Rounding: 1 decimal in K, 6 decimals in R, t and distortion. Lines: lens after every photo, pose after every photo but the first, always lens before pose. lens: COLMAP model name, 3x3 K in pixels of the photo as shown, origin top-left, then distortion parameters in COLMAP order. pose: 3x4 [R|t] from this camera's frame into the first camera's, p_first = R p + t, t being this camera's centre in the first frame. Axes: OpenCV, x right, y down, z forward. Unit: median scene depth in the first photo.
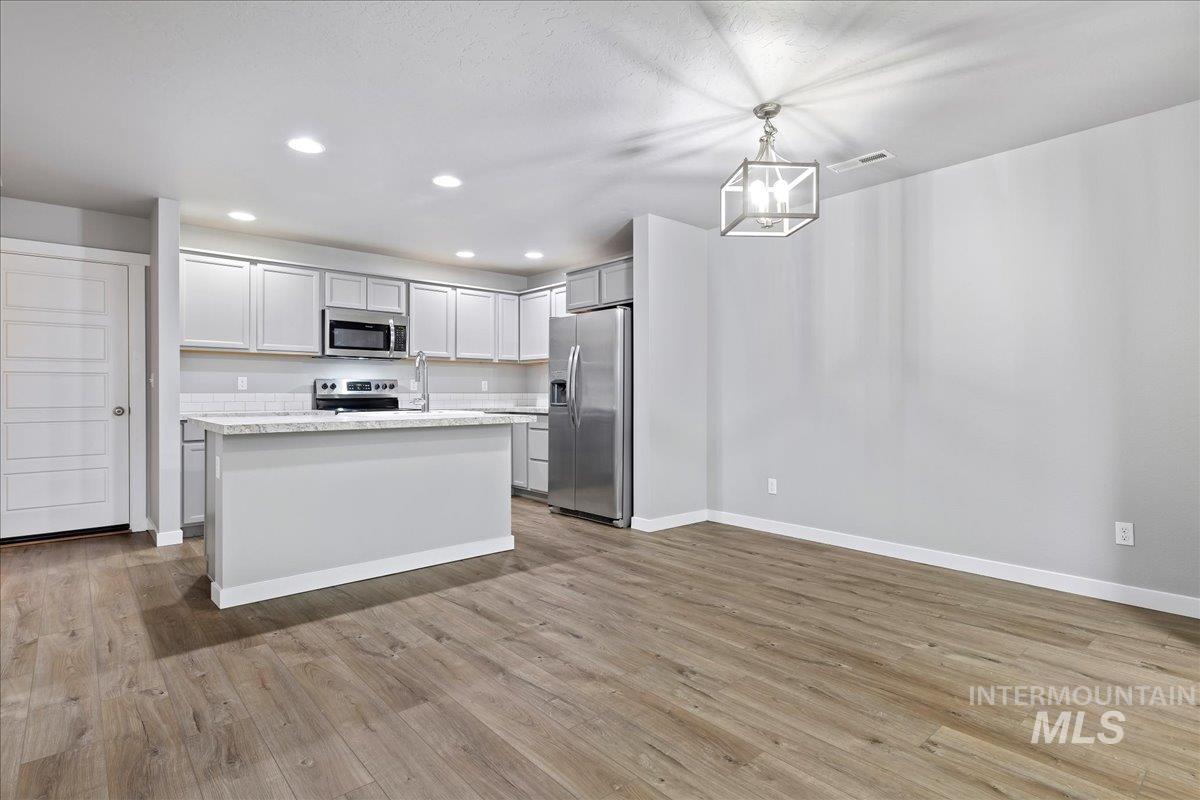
lens RADIAL K [[593.6, 0, 601.3], [0, 593.6, 394.7], [0, 0, 1]] dist [0.003996, 0.000088]
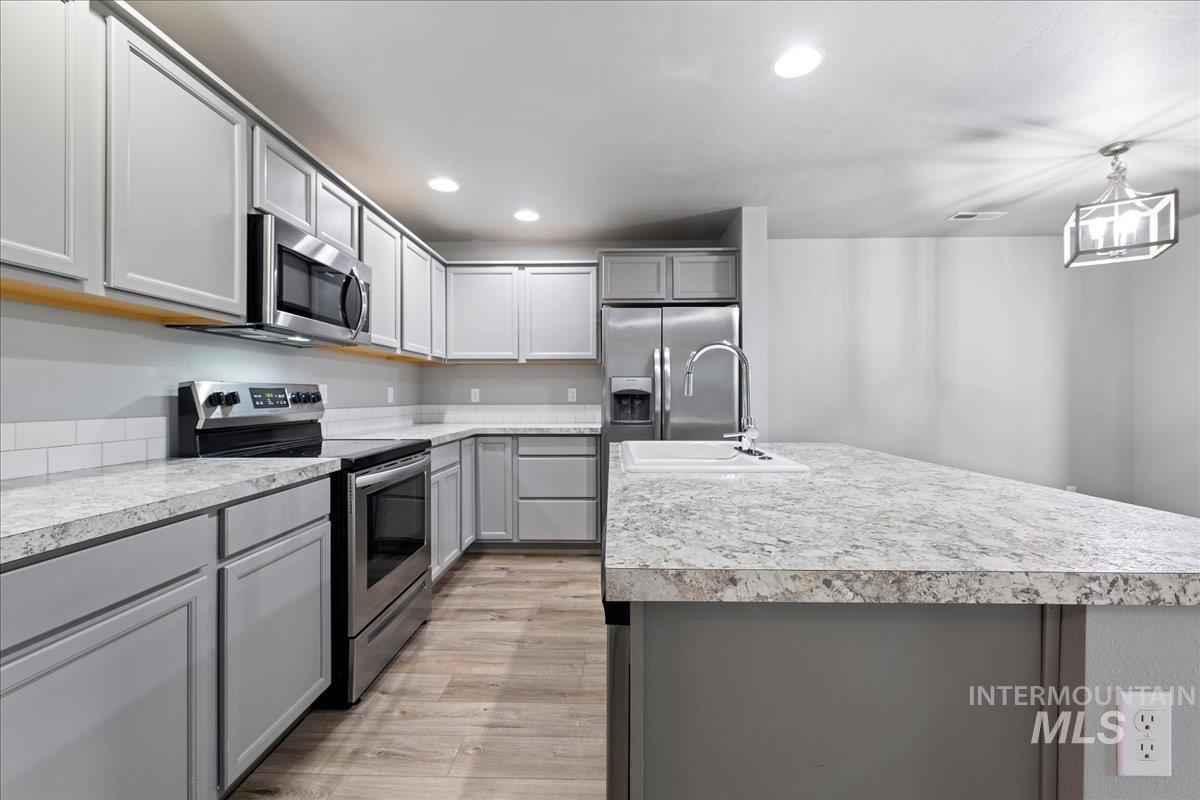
lens RADIAL K [[497.0, 0, 603.9], [0, 497.0, 398.8], [0, 0, 1]] dist [-0.000056, -0.000208]
pose [[0.681231, -0.002559, 0.732064, -0.601059], [0.000103, 0.999994, 0.003399, -0.017553], [-0.732068, -0.002240, 0.681228, 0.634263]]
